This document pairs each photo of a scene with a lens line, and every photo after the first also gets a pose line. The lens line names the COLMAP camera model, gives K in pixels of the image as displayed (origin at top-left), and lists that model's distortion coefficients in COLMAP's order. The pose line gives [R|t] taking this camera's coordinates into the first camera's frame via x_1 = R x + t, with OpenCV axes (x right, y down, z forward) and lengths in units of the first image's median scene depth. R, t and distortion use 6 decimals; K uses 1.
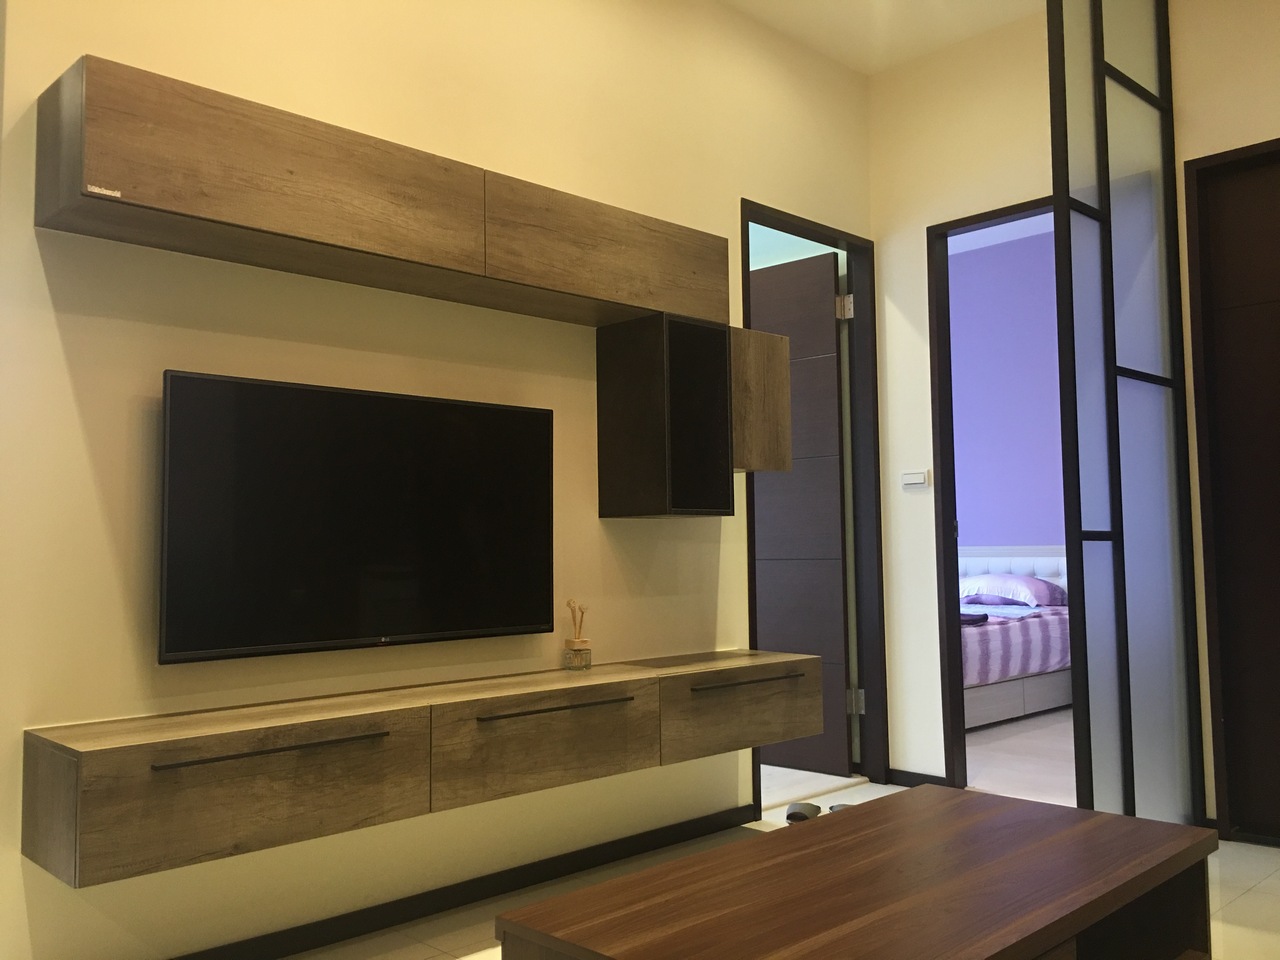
lens RADIAL K [[1089.6, 0, 631.6], [0, 1089.6, 470.6], [0, 0, 1]] dist [0.076642, -0.101953]
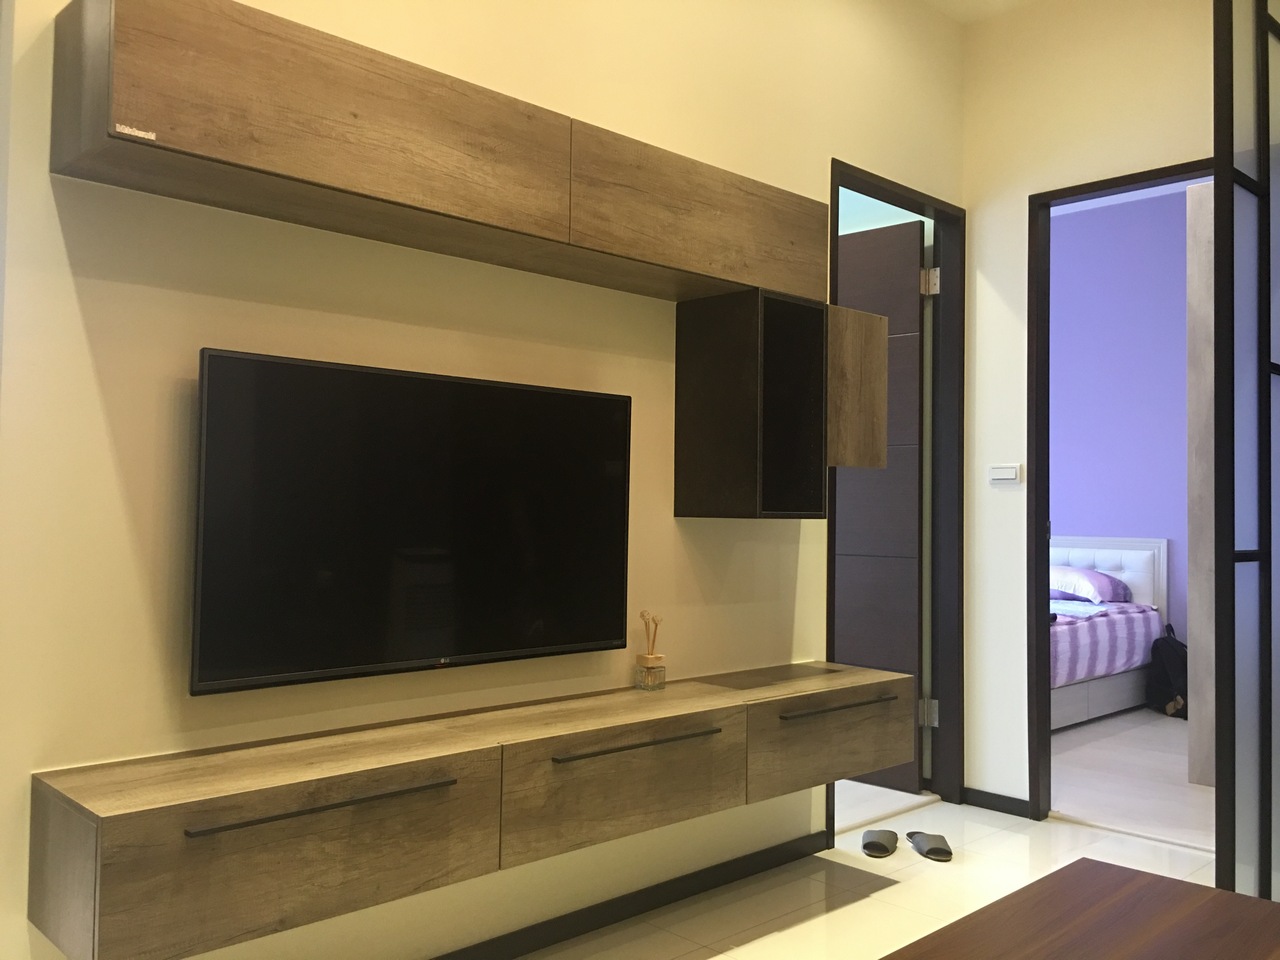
lens RADIAL K [[1089.6, 0, 629.2], [0, 1089.6, 464.5], [0, 0, 1]] dist [0.076642, -0.101953]
pose [[0.999621, 0.027414, -0.002653, -0.069146], [-0.027311, 0.999076, 0.033173, -0.029562], [0.003560, -0.033088, 0.999446, 0.117154]]
